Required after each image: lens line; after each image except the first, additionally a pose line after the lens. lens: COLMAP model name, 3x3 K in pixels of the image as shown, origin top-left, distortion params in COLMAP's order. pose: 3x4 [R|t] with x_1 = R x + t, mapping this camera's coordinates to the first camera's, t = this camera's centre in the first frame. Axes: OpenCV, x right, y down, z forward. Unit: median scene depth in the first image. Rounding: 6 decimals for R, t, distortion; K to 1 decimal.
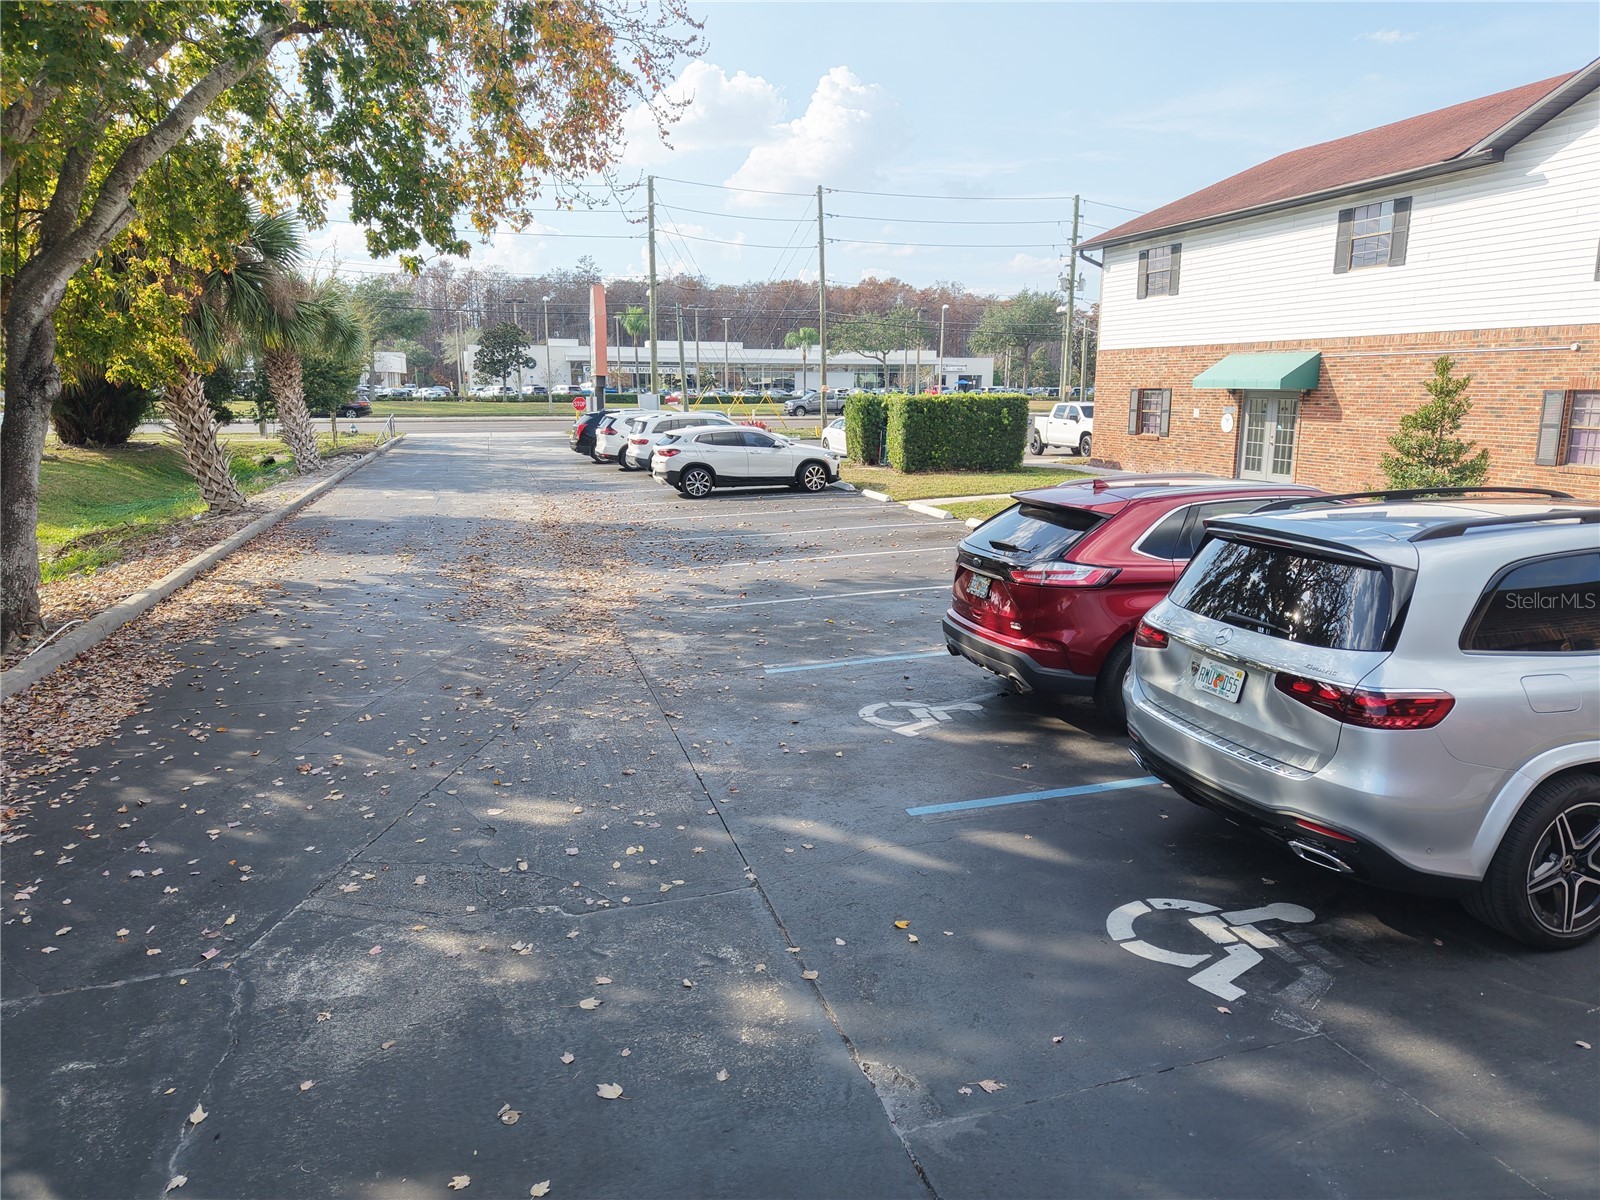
lens RADIAL K [[1063.9, 0, 802.8], [0, 1063.9, 603.4], [0, 0, 1]] dist [0.027389, -0.020628]
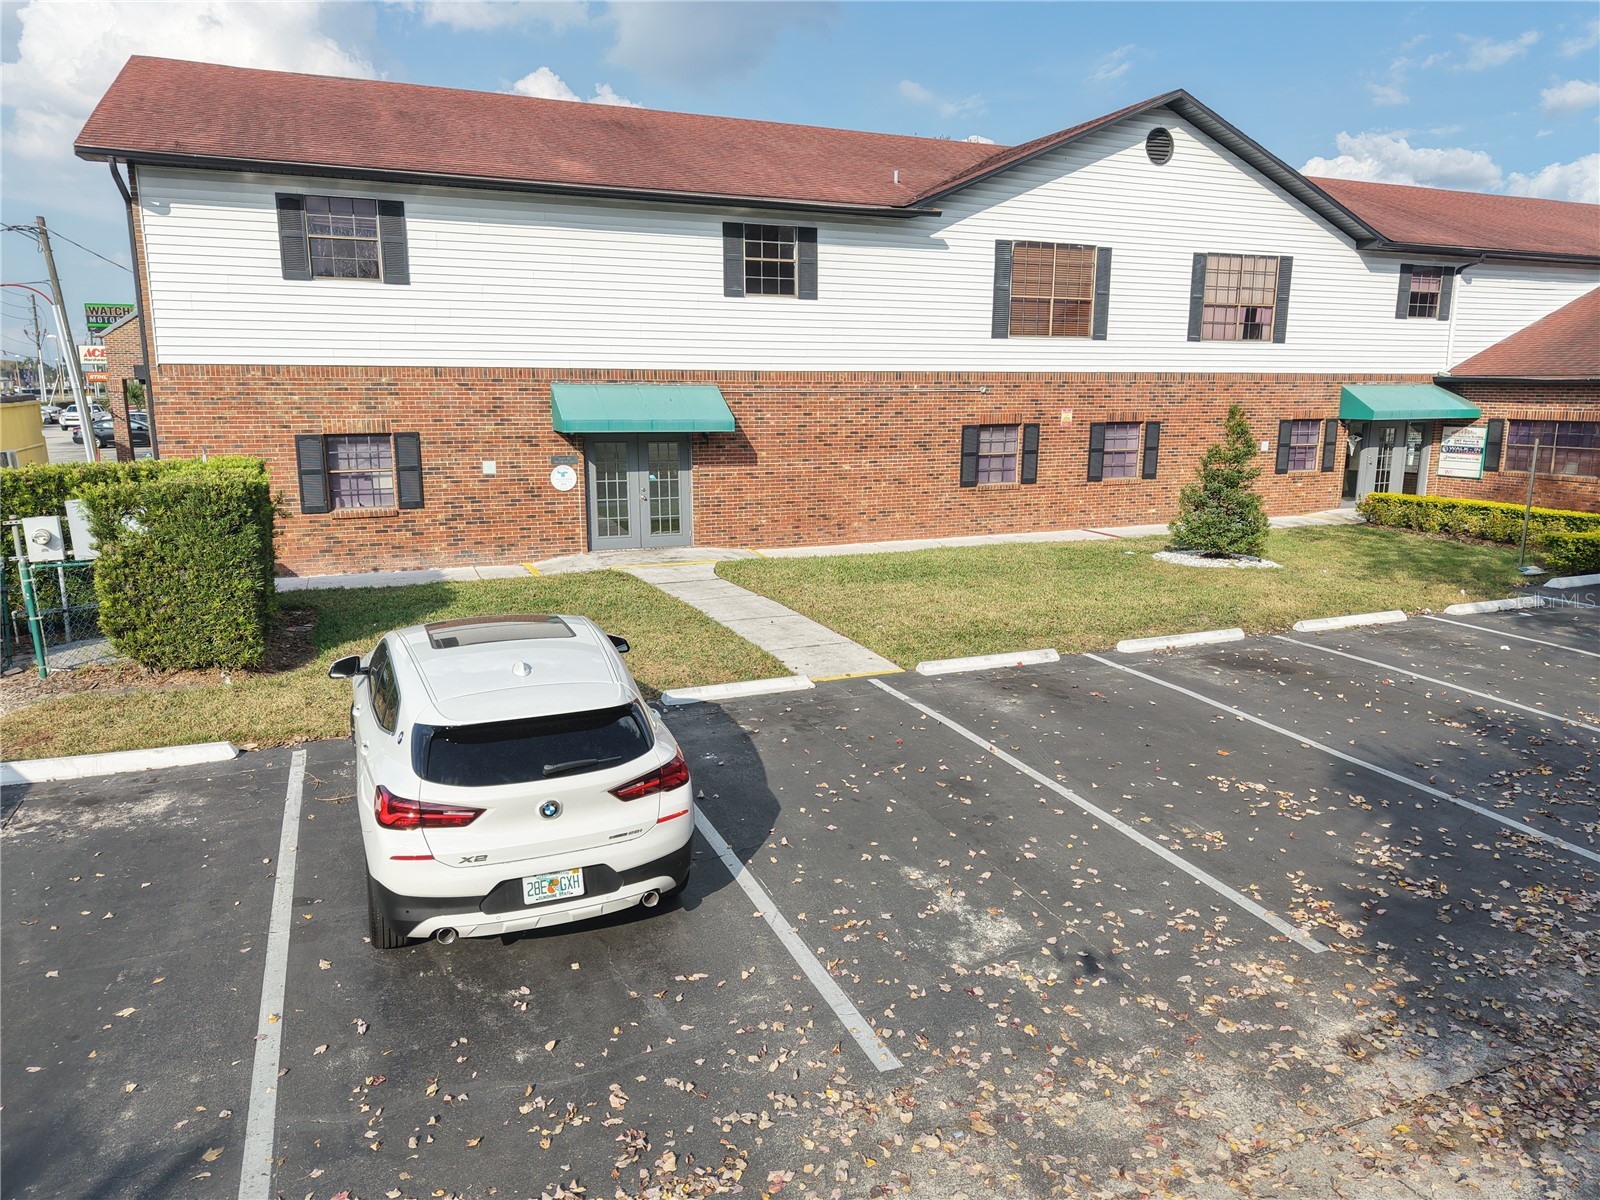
lens RADIAL K [[1063.9, 0, 802.8], [0, 1063.9, 603.4], [0, 0, 1]] dist [0.027389, -0.020628]
pose [[-0.081598, -0.158680, 0.983953, -0.363787], [0.215590, 0.961061, 0.172866, -0.187686], [-0.973069, 0.226236, -0.044211, 0.947813]]
